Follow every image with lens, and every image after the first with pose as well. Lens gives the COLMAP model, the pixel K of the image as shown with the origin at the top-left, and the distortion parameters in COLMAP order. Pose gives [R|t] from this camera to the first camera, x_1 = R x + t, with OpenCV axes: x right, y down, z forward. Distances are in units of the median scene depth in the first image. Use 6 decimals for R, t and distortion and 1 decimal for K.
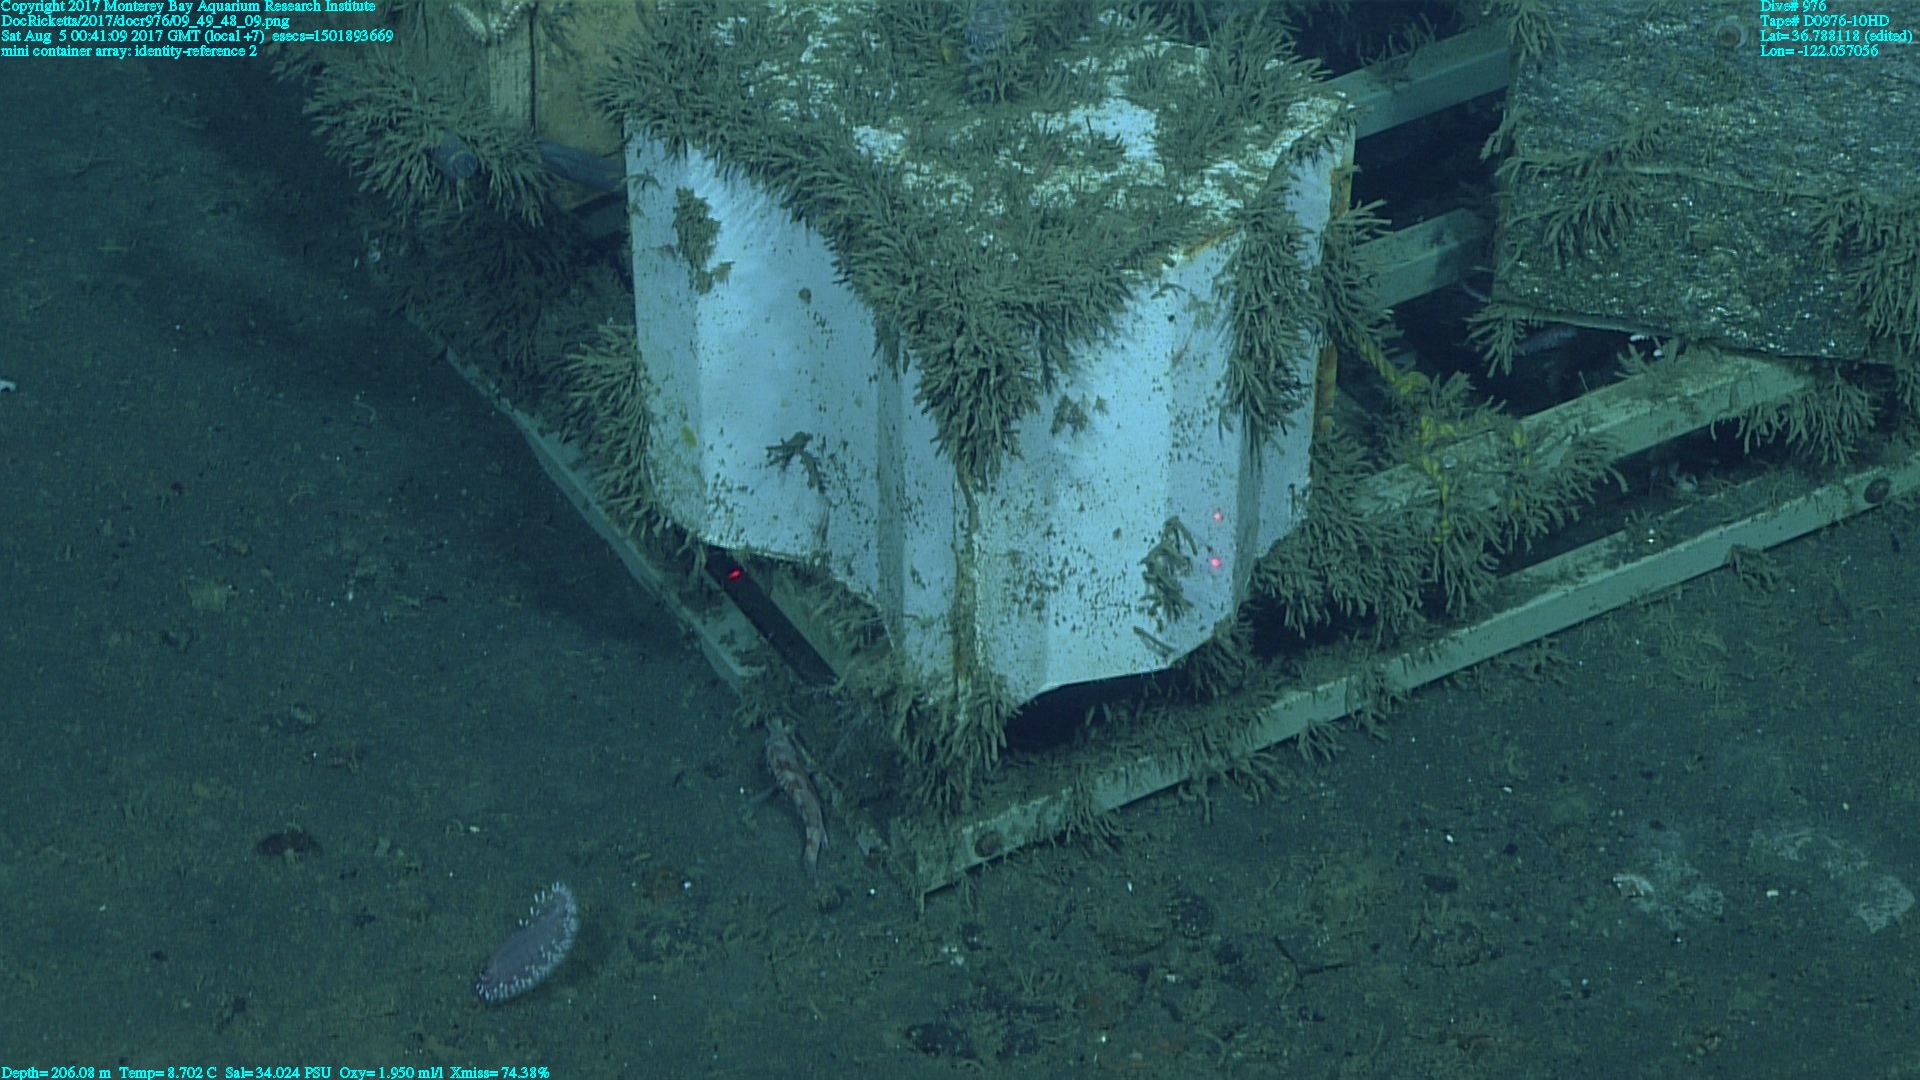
lens RADIAL K [[4536.9, 0, 1009.8], [0, 4536.9, 543.9], [0, 0, 1]] dist [0.574511, 0.000000]
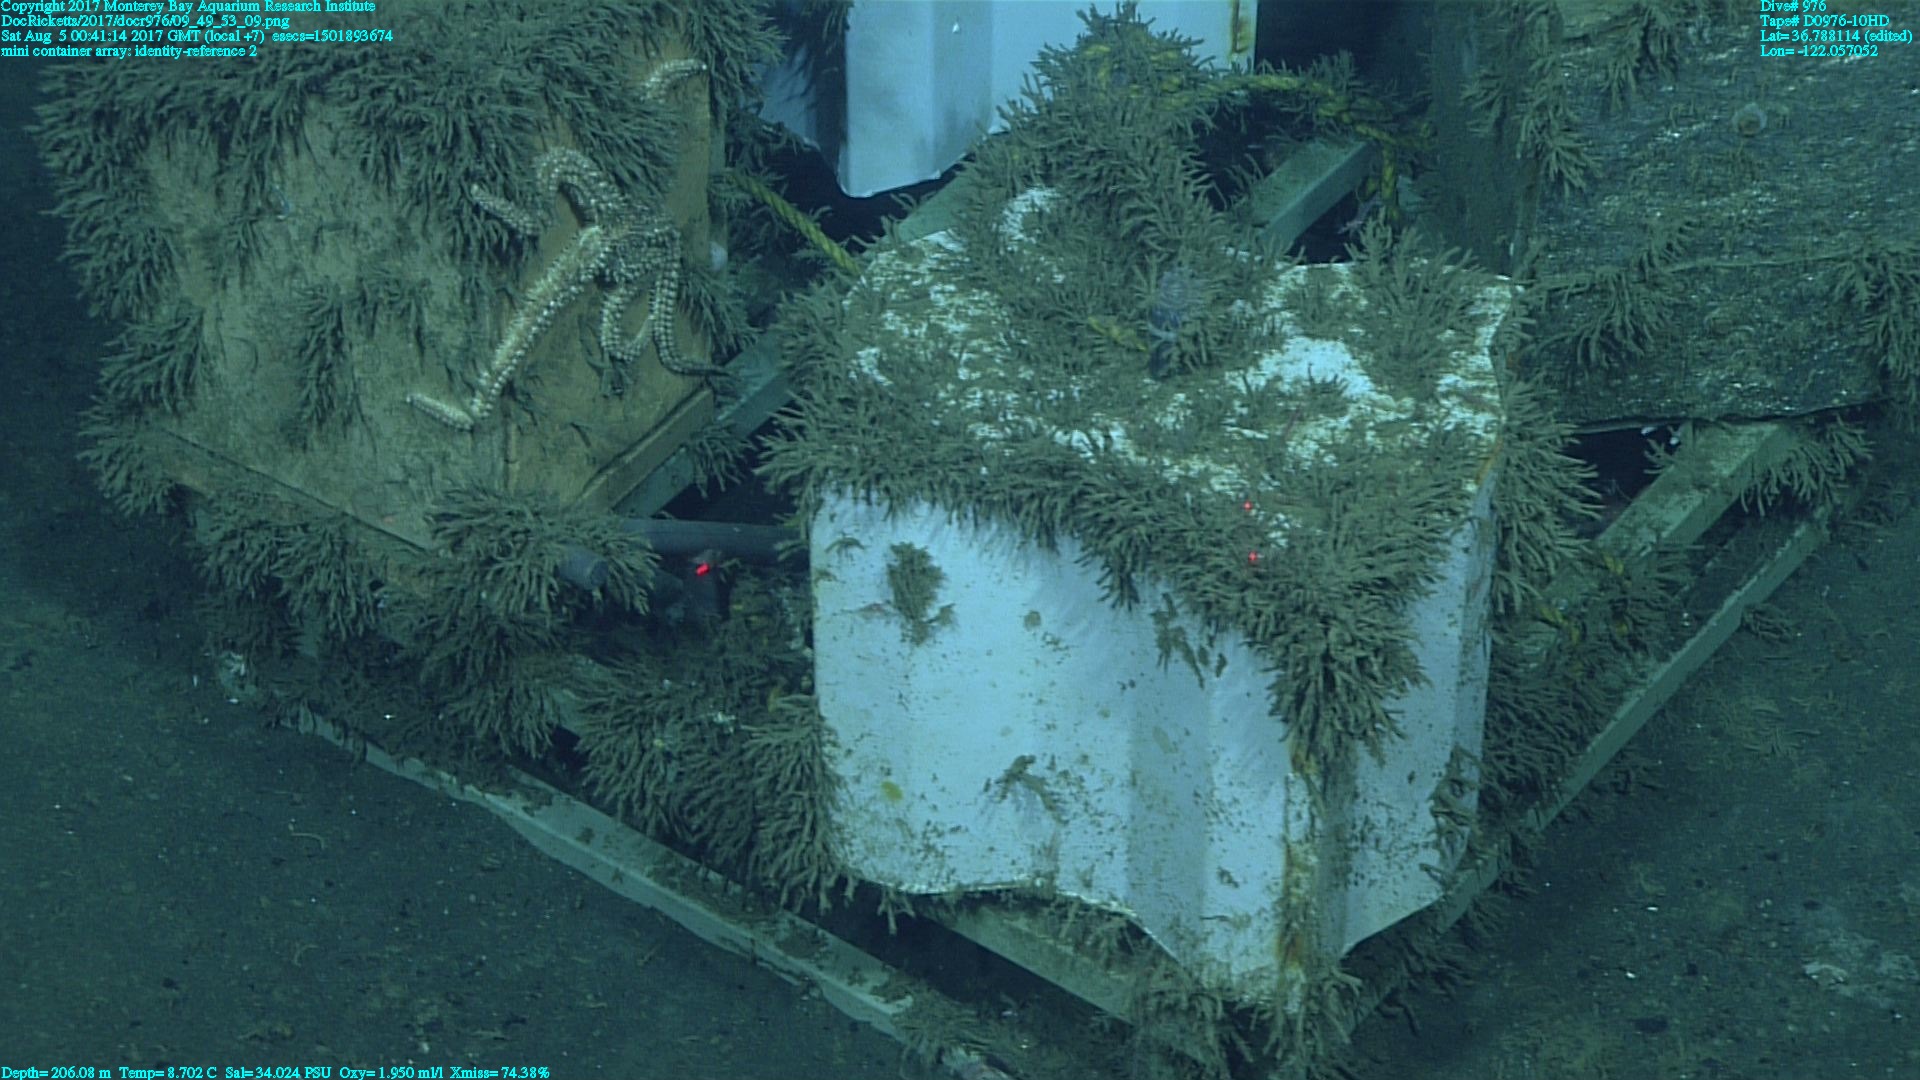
lens RADIAL K [[4536.9, 0, 960.8], [0, 4536.9, 550.1], [0, 0, 1]] dist [0.574511, 0.000000]
pose [[0.923841, -0.252518, 0.287667, -0.306017], [0.248291, 0.967303, 0.051728, -0.113463], [-0.291324, 0.023637, 0.956332, 0.101050]]
